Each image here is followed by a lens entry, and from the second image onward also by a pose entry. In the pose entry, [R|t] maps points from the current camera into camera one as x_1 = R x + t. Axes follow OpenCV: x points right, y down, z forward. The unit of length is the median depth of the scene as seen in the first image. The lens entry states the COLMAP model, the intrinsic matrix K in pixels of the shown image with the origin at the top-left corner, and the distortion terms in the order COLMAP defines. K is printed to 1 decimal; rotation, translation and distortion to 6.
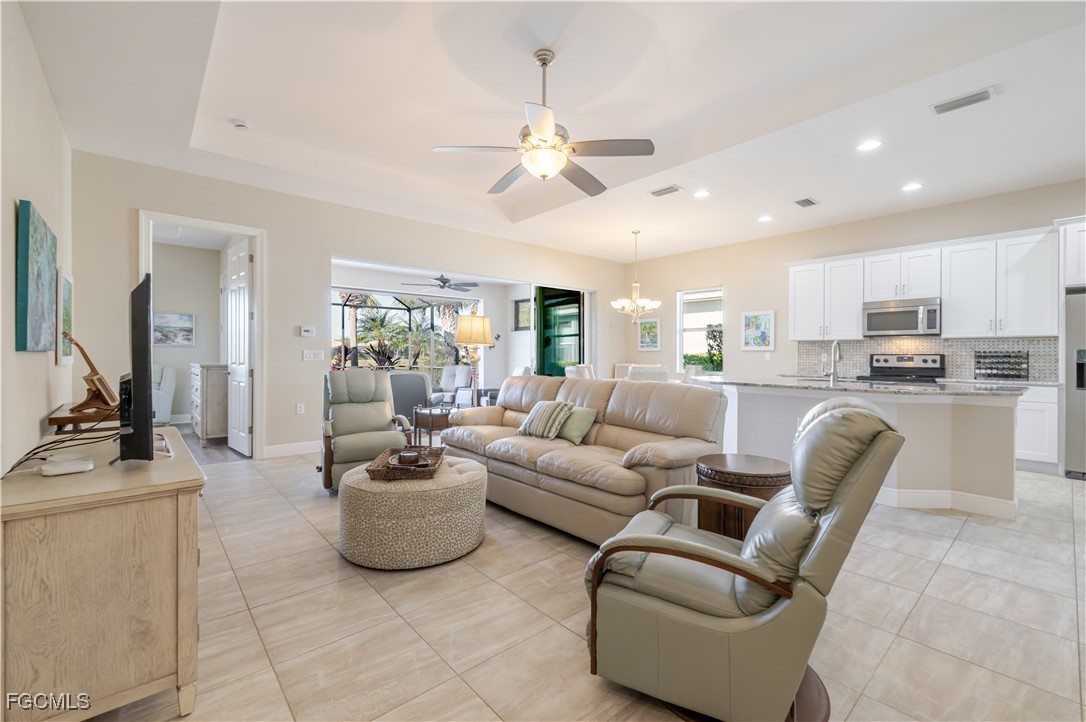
lens RADIAL K [[456.1, 0, 546.3], [0, 456.1, 363.3], [0, 0, 1]] dist [0.001381, 0.000030]
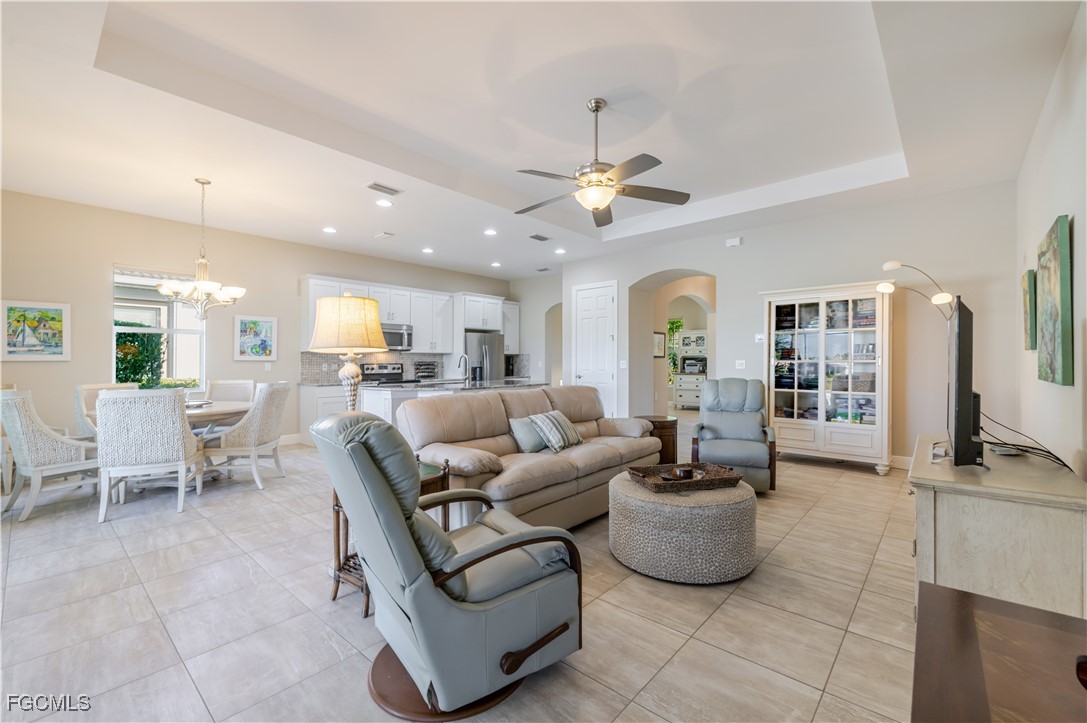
lens RADIAL K [[456.5, 0, 546.8], [0, 456.5, 363.8], [0, 0, 1]] dist [0.001381, 0.000030]
pose [[-0.125512, -0.005775, 0.992075, -0.623590], [0.023846, 0.999677, 0.008836, -0.020770], [-0.991806, 0.024766, -0.125333, 0.708144]]
